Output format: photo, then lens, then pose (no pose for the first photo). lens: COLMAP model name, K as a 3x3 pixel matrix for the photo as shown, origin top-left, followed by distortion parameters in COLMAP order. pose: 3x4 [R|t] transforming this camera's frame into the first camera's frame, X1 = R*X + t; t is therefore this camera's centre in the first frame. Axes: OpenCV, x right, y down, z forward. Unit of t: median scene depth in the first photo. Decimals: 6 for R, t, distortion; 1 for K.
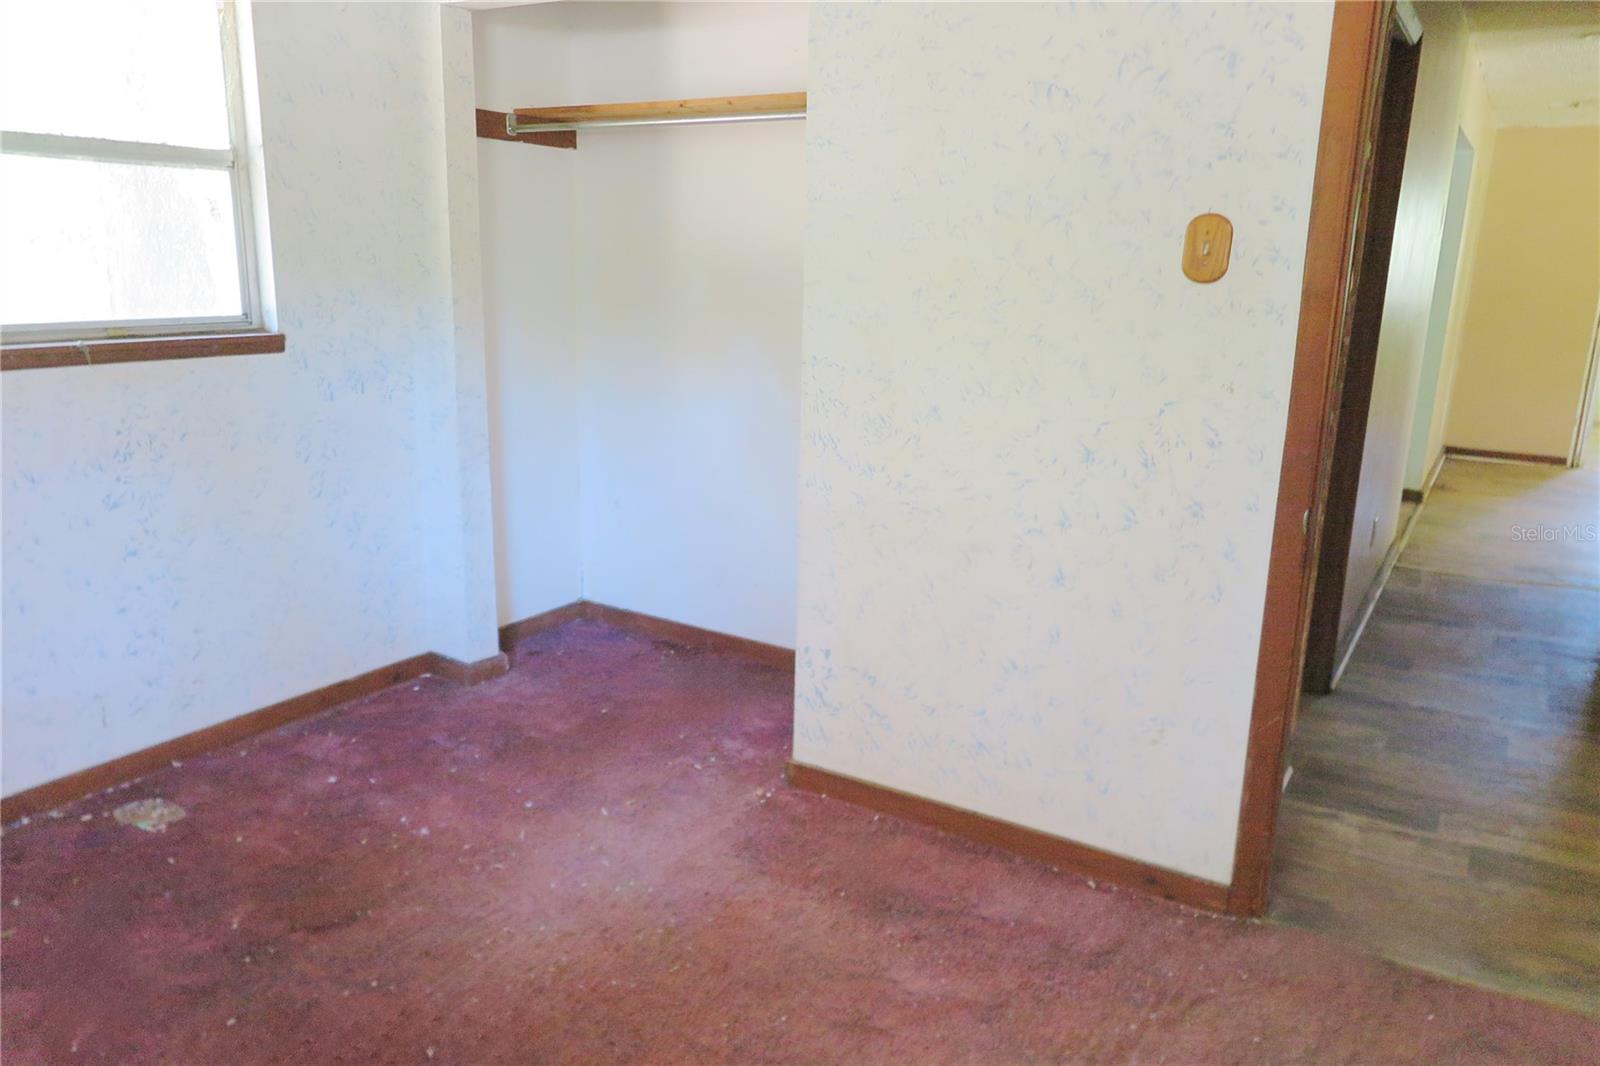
lens RADIAL K [[1178.0, 0, 804.6], [0, 1178.0, 531.1], [0, 0, 1]] dist [-0.000619, 0.000669]
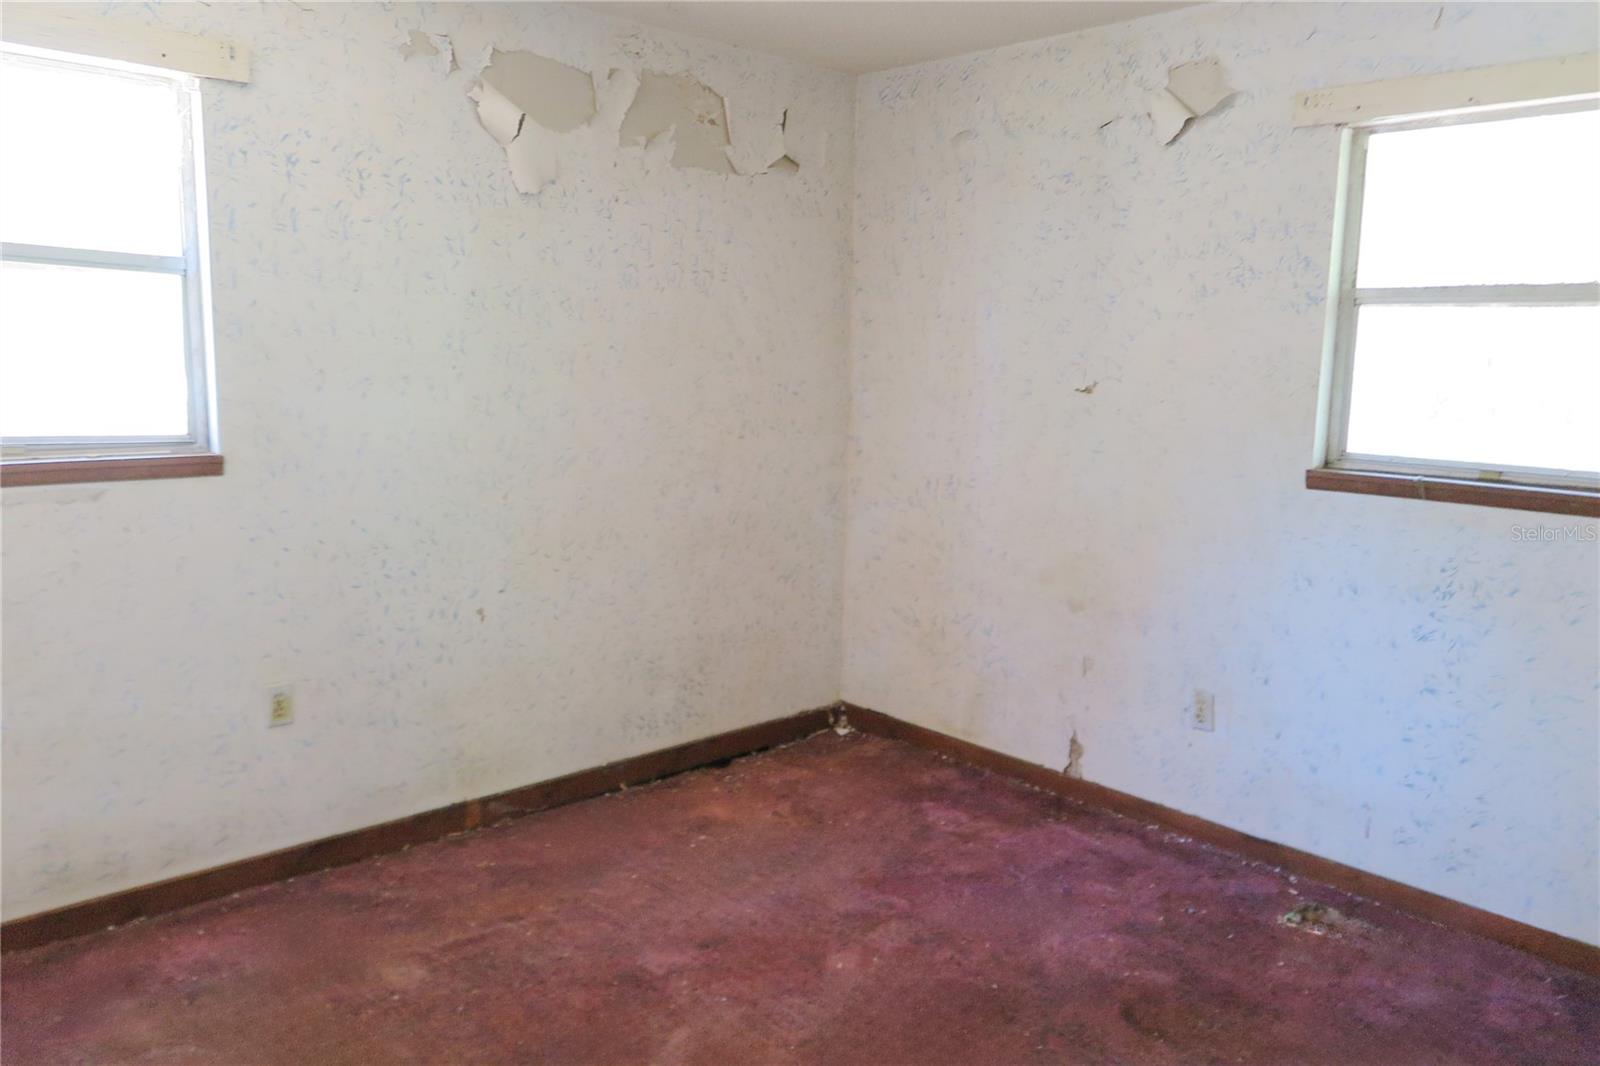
lens RADIAL K [[1178.0, 0, 804.6], [0, 1178.0, 531.1], [0, 0, 1]] dist [-0.000619, 0.000669]
pose [[-0.263953, 0.114684, -0.957693, 0.513173], [-0.257341, 0.948541, 0.184515, -0.157949], [0.929572, 0.295157, -0.220857, 0.693688]]
